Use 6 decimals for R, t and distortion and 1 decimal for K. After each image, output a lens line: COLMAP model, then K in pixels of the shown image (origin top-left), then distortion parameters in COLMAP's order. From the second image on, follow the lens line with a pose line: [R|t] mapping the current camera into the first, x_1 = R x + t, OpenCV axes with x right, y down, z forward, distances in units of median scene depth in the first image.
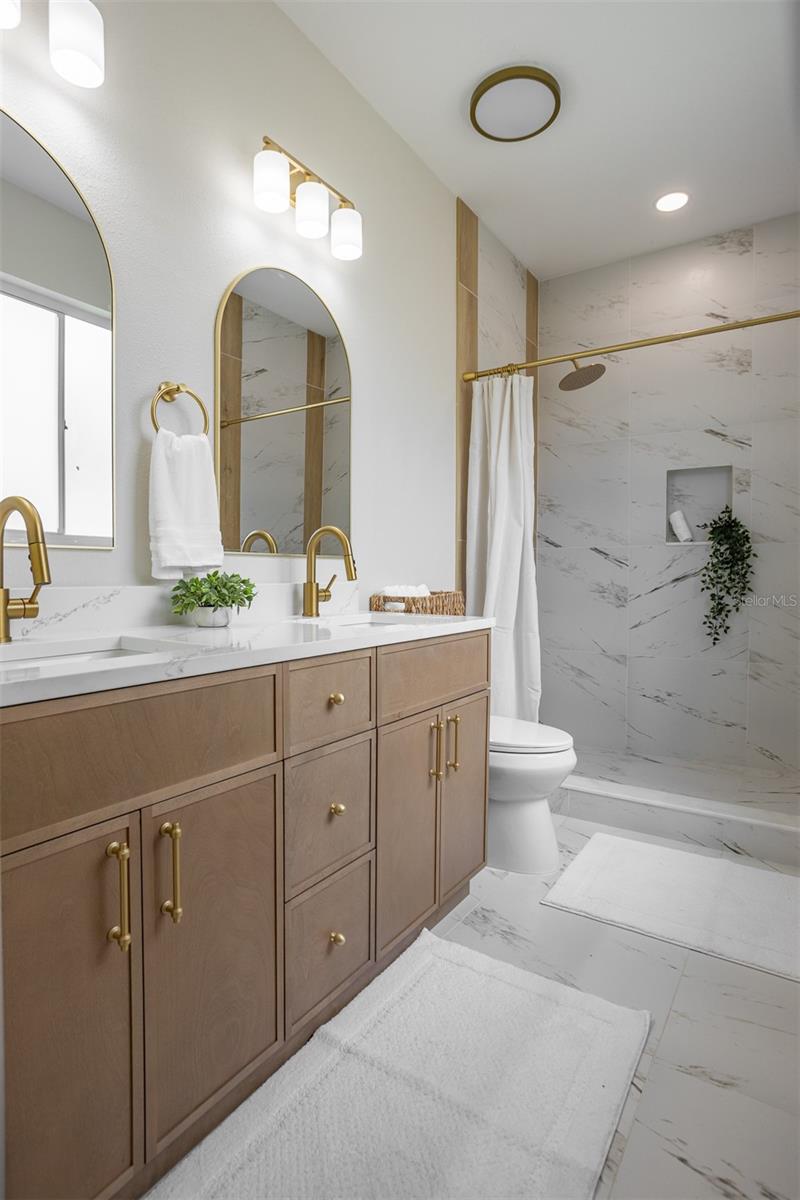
lens RADIAL K [[614.2, 0, 401.3], [0, 614.2, 599.9], [0, 0, 1]] dist [-0.071857, 0.042564]
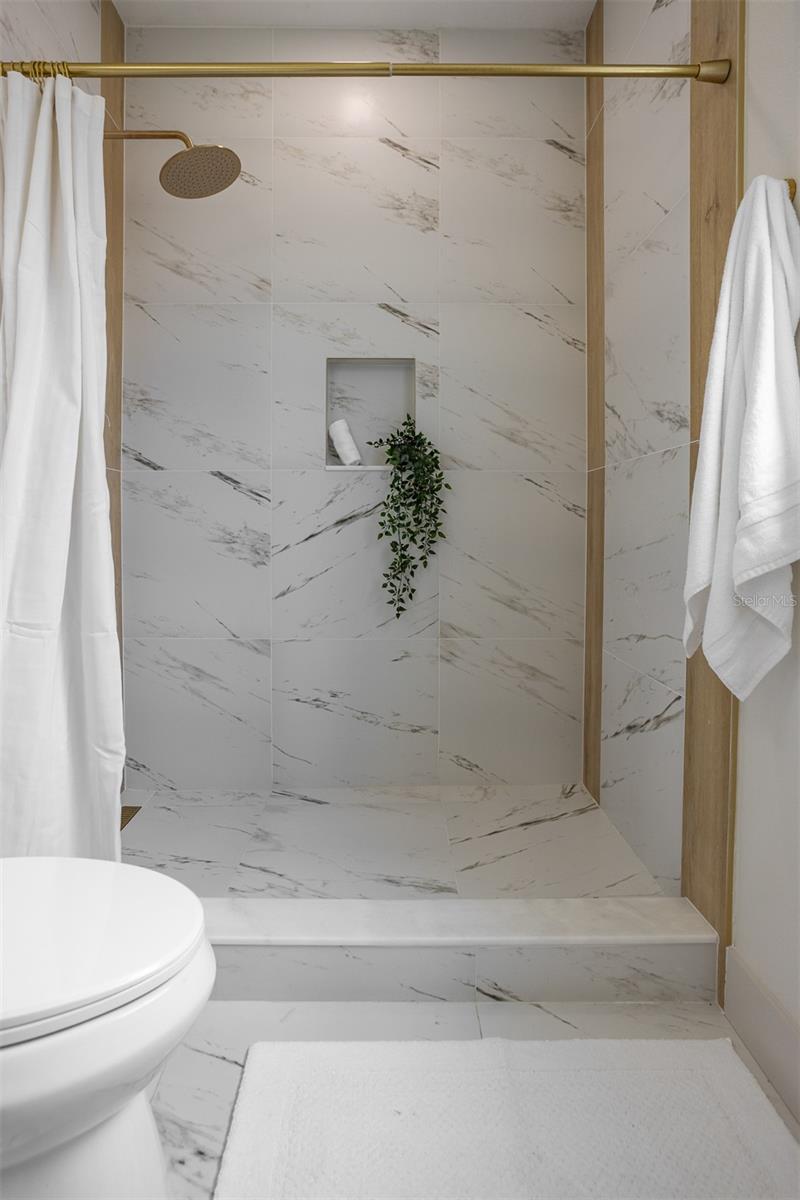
lens RADIAL K [[633.8, 0, 381.6], [0, 633.8, 526.2], [0, 0, 1]] dist [-0.049713, 0.033983]
pose [[0.831195, -0.001727, 0.555978, 0.110280], [0.023010, 0.999245, -0.031296, -0.005856], [-0.555505, 0.038806, 0.830607, 0.424065]]
